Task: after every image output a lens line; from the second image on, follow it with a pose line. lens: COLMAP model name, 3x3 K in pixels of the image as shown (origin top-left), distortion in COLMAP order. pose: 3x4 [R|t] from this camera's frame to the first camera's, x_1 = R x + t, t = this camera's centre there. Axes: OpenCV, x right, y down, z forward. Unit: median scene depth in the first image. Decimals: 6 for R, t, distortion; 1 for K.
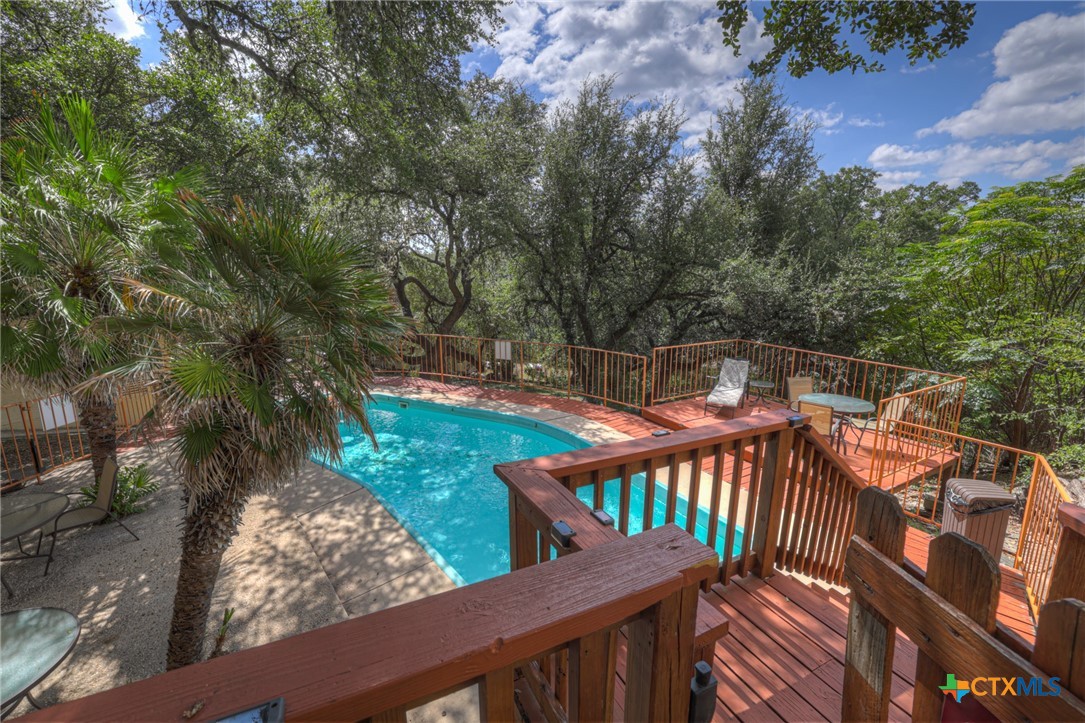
lens RADIAL K [[455.7, 0, 525.0], [0, 455.7, 354.7], [0, 0, 1]] dist [-0.033325, 0.019090]
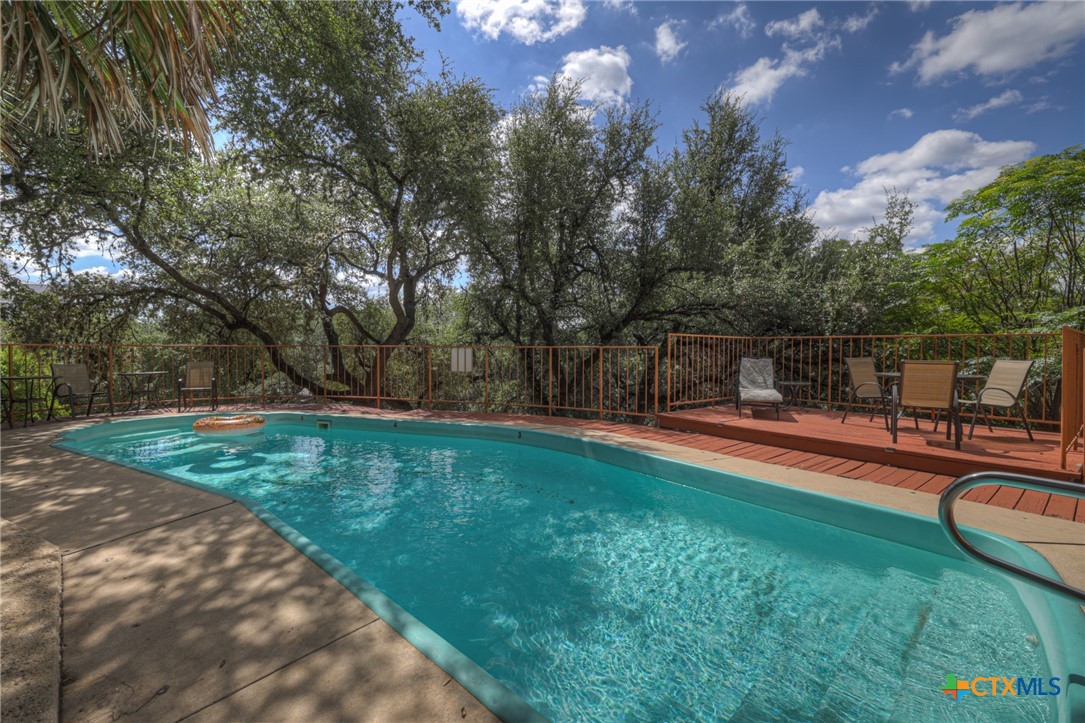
lens RADIAL K [[455.7, 0, 525.0], [0, 455.7, 354.7], [0, 0, 1]] dist [-0.033325, 0.019090]
pose [[0.989745, 0.014605, 0.142096, -0.065440], [0.010502, 0.984627, -0.174354, 0.159628], [-0.142458, 0.174058, 0.974376, 0.300215]]
